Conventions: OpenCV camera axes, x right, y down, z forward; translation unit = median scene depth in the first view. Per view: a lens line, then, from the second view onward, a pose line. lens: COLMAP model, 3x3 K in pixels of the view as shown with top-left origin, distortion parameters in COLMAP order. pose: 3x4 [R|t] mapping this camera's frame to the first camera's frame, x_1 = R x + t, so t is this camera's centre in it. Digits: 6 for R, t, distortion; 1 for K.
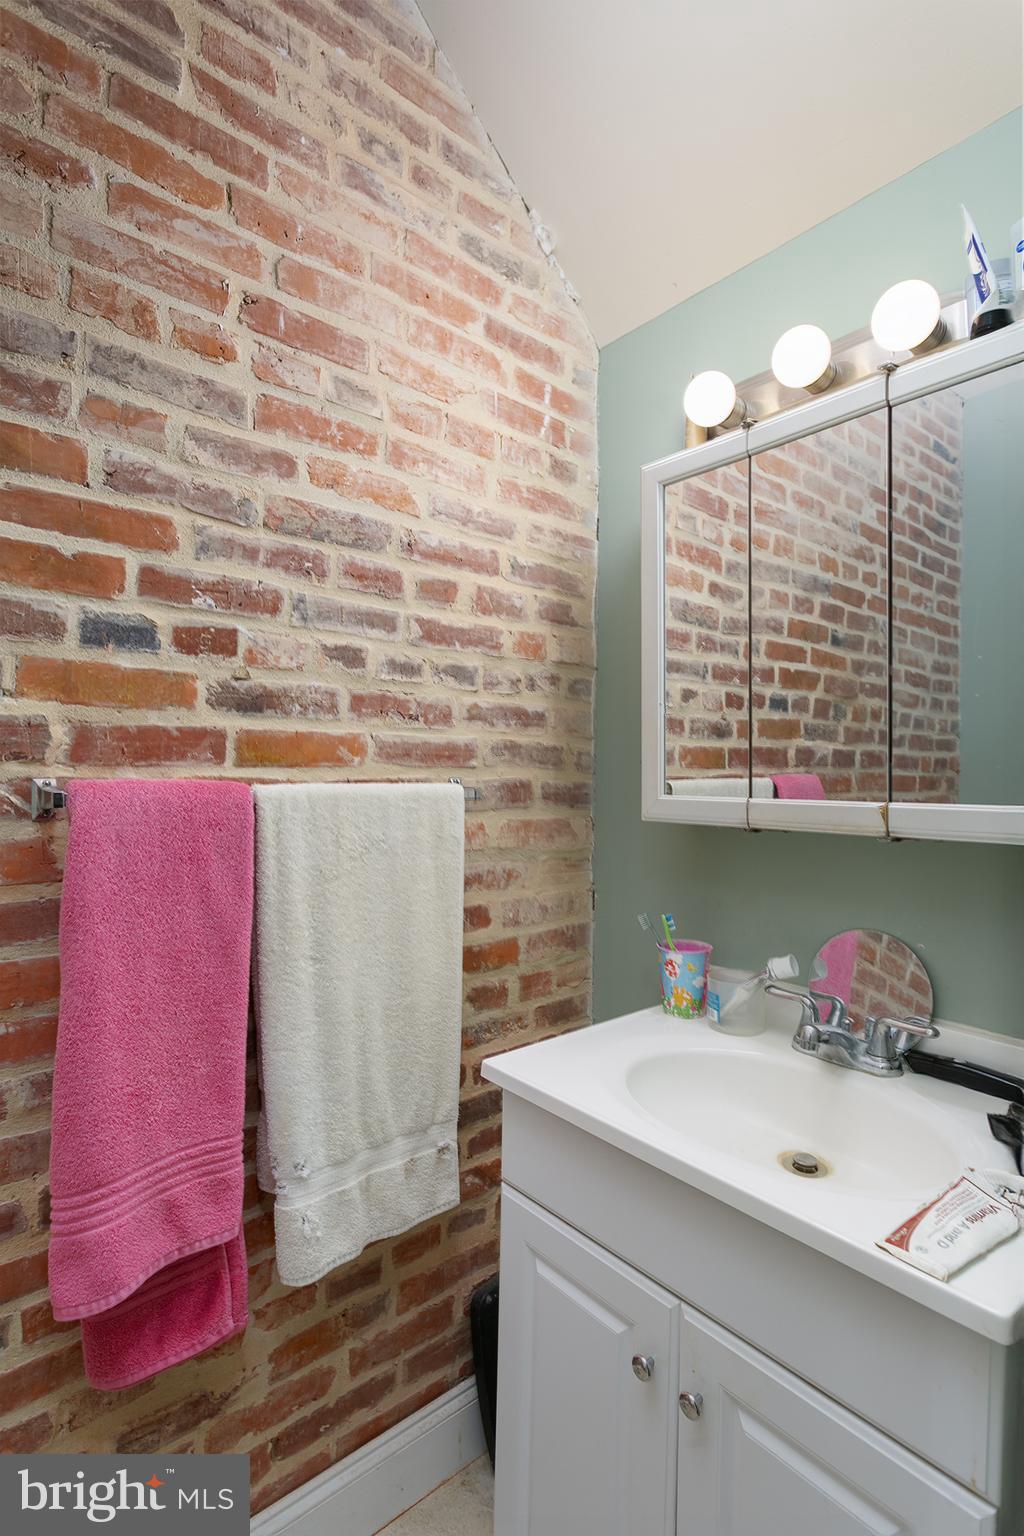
lens RADIAL K [[777.5, 0, 512.9], [0, 777.5, 769.5], [0, 0, 1]] dist [0.003496, -0.000089]
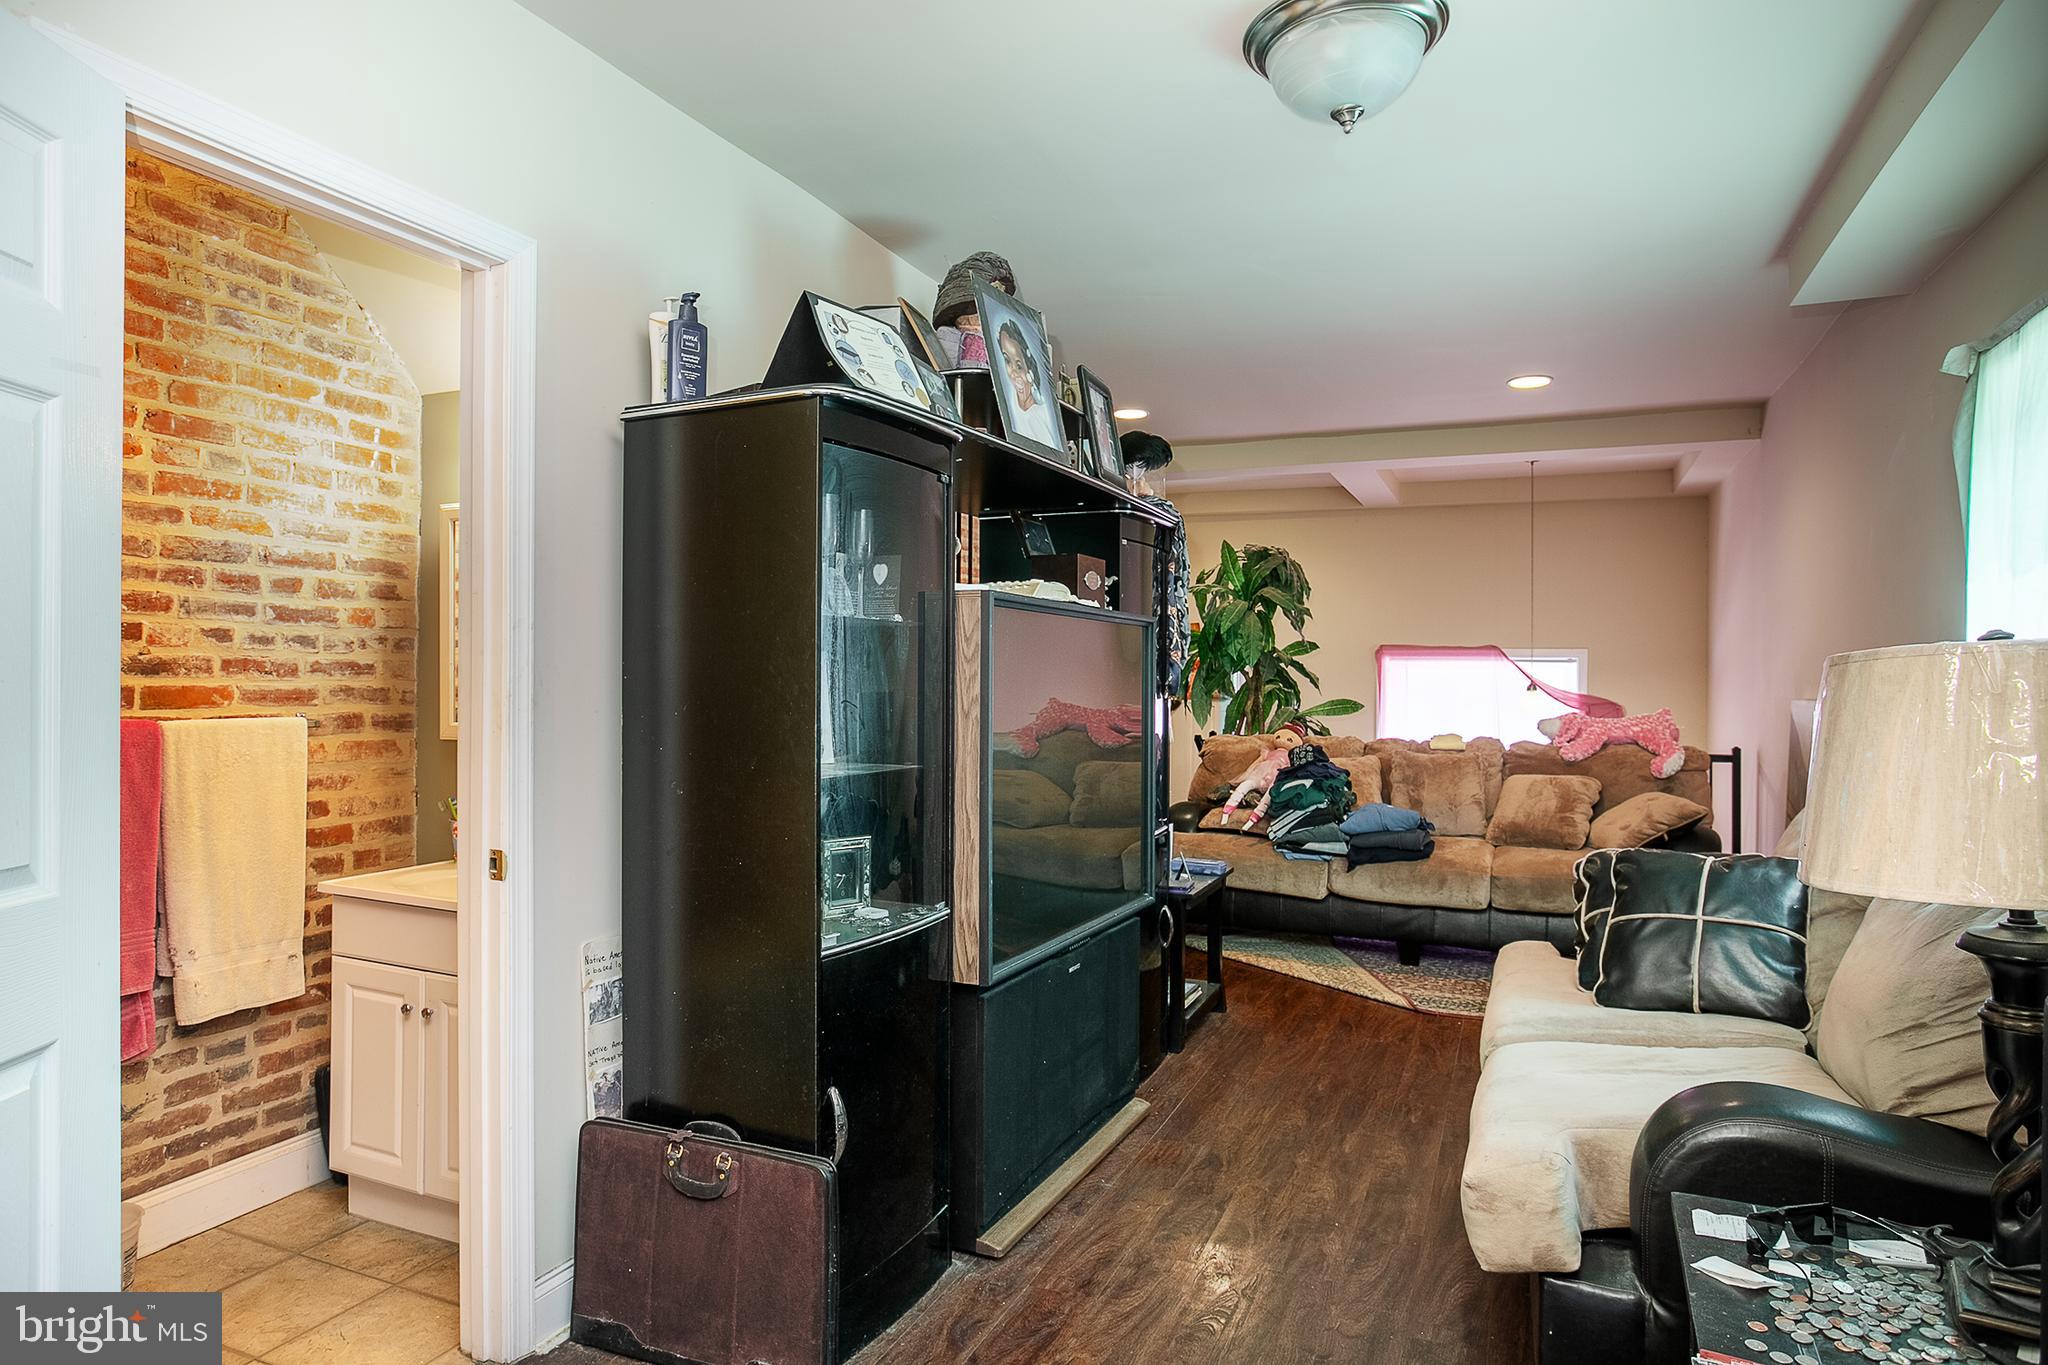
lens RADIAL K [[1233.1, 0, 1029.7], [0, 1233.1, 675.2], [0, 0, 1]] dist [-0.033235, 0.018624]
pose [[0.895902, -0.000729, 0.444251, 0.138579], [-0.002554, 0.999974, 0.006792, -0.081295], [-0.444245, -0.007219, 0.895876, -1.727771]]
